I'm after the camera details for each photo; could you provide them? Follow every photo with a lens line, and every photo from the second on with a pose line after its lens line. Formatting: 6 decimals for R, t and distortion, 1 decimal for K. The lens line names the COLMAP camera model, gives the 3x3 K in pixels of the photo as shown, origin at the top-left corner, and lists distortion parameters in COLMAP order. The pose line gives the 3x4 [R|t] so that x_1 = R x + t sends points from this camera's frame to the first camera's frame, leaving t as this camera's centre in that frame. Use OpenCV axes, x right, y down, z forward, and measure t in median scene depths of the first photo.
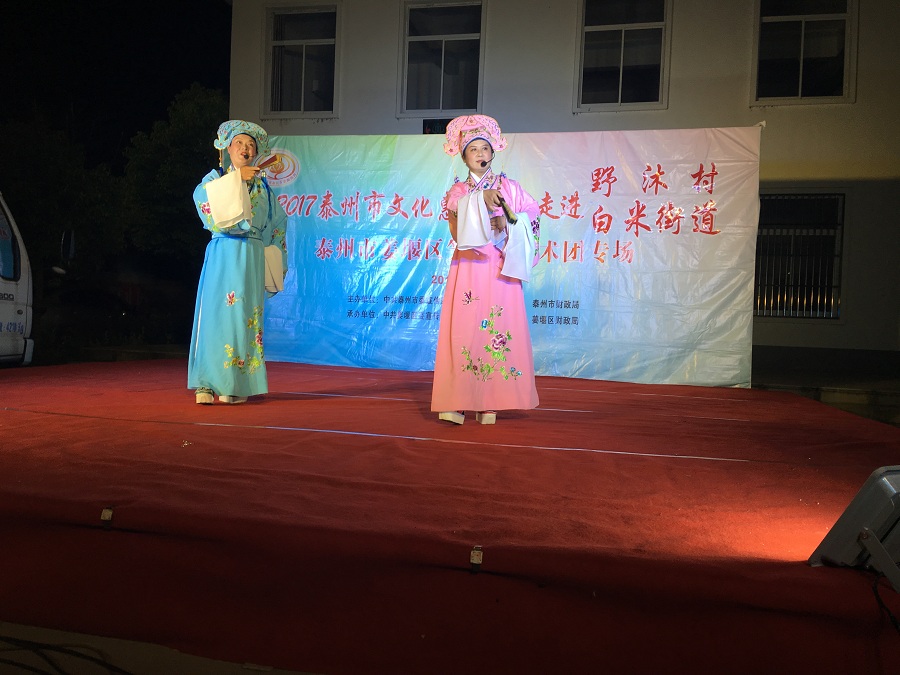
lens RADIAL K [[752.9, 0, 455.2], [0, 752.9, 343.0], [0, 0, 1]] dist [0.124005, -0.174608]
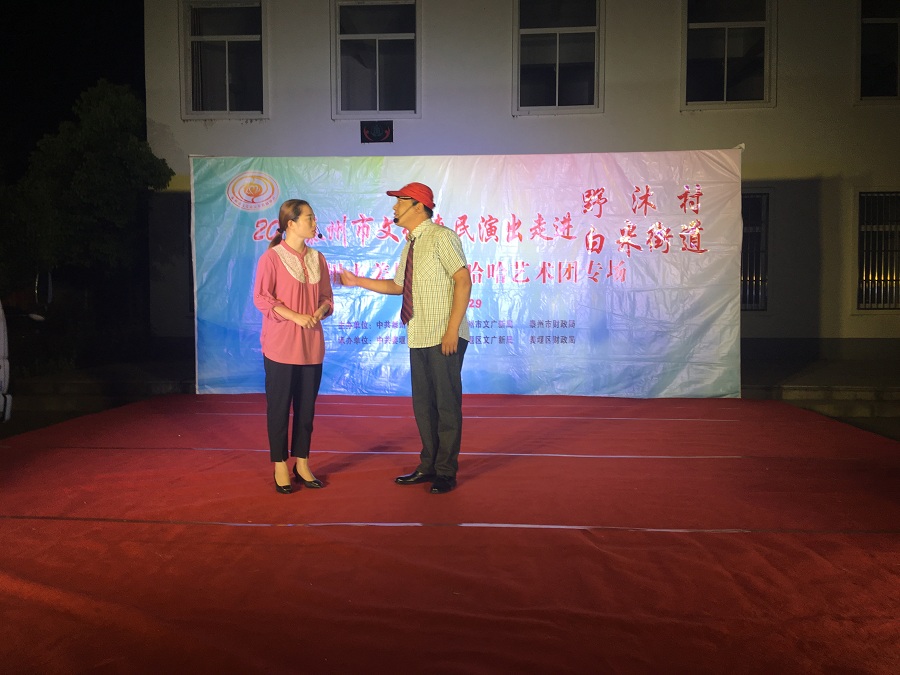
lens RADIAL K [[756.8, 0, 450.0], [0, 756.8, 337.5], [0, 0, 1]] dist [0.124149, -0.187367]
pose [[0.986754, -0.048024, 0.154951, -0.161976], [0.044108, 0.998617, 0.028614, -0.069190], [-0.156111, -0.021401, 0.987508, 0.016475]]
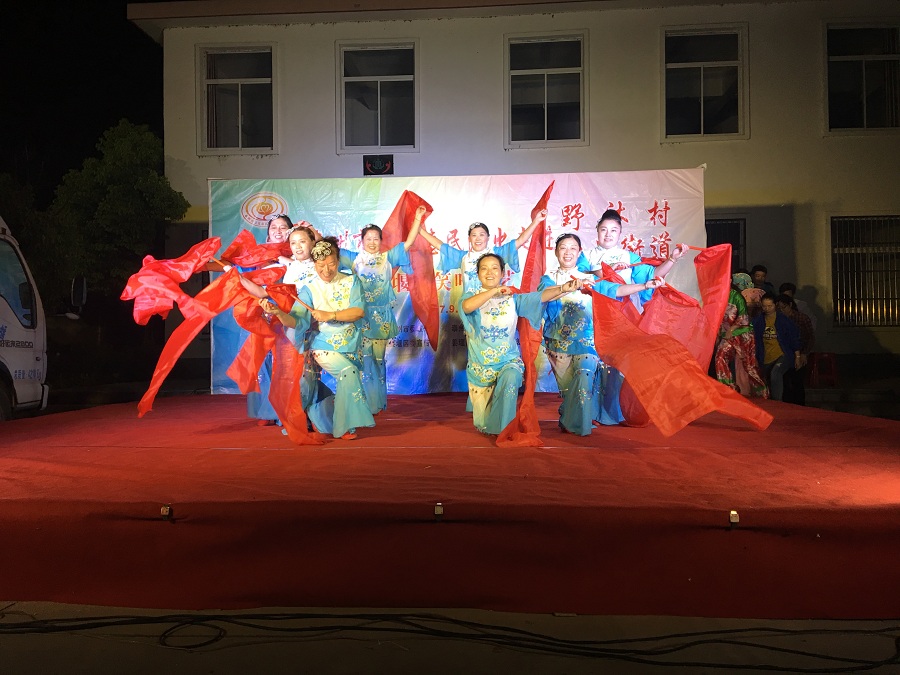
lens RADIAL K [[756.8, 0, 450.0], [0, 756.8, 337.5], [0, 0, 1]] dist [0.124149, -0.187367]
pose [[0.987578, -0.045636, 0.150357, -0.161328], [0.050796, 0.998239, -0.030654, -0.008649], [-0.148693, 0.037910, 0.988156, -0.081730]]
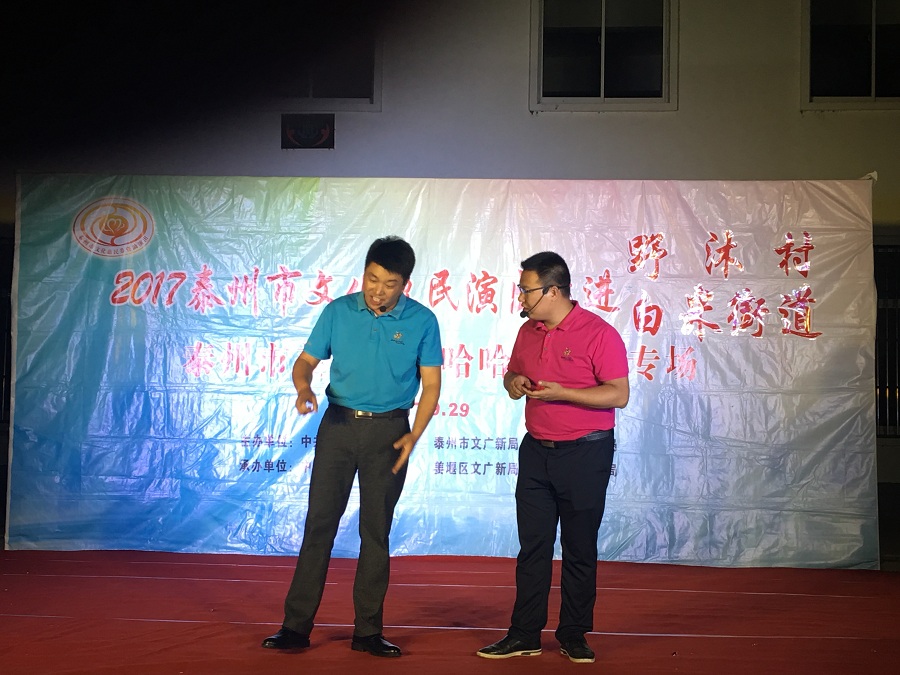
lens RADIAL K [[1385.5, 0, 450.0], [0, 1385.5, 337.5], [0, 0, 1]] dist [0.080331, 0.105343]
pose [[0.984715, -0.012191, 0.173749, -0.179245], [0.025992, 0.996663, -0.077380, -0.054265], [-0.172225, 0.080714, 0.981745, -0.136957]]
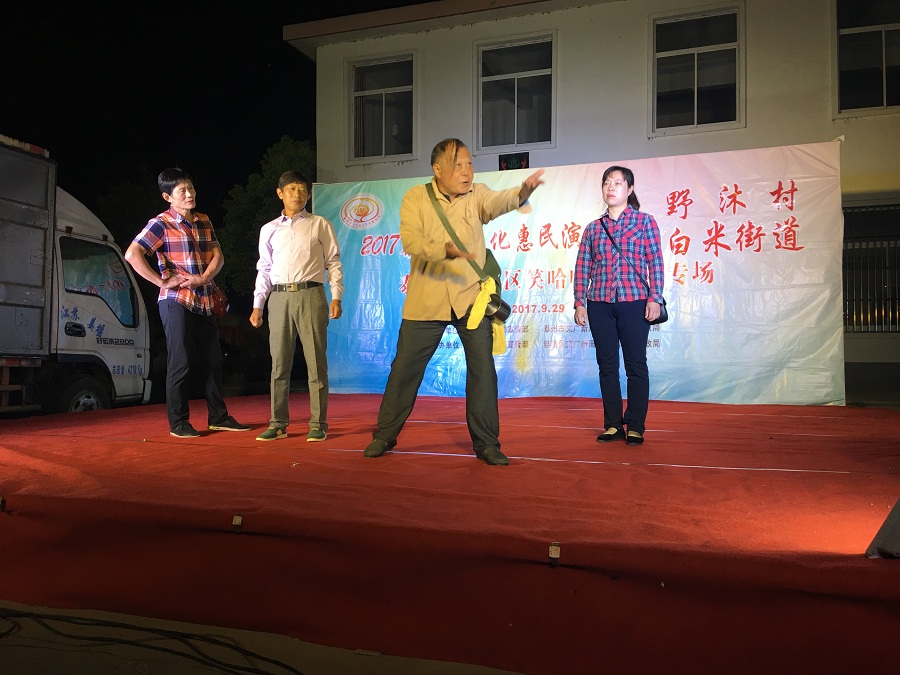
lens RADIAL K [[756.8, 0, 450.0], [0, 756.8, 337.5], [0, 0, 1]] dist [0.124149, -0.187367]
pose [[0.992373, -0.040517, -0.116426, 0.004357], [0.034911, 0.998149, -0.049792, 0.003621], [0.118228, 0.045347, 0.991950, -0.035905]]
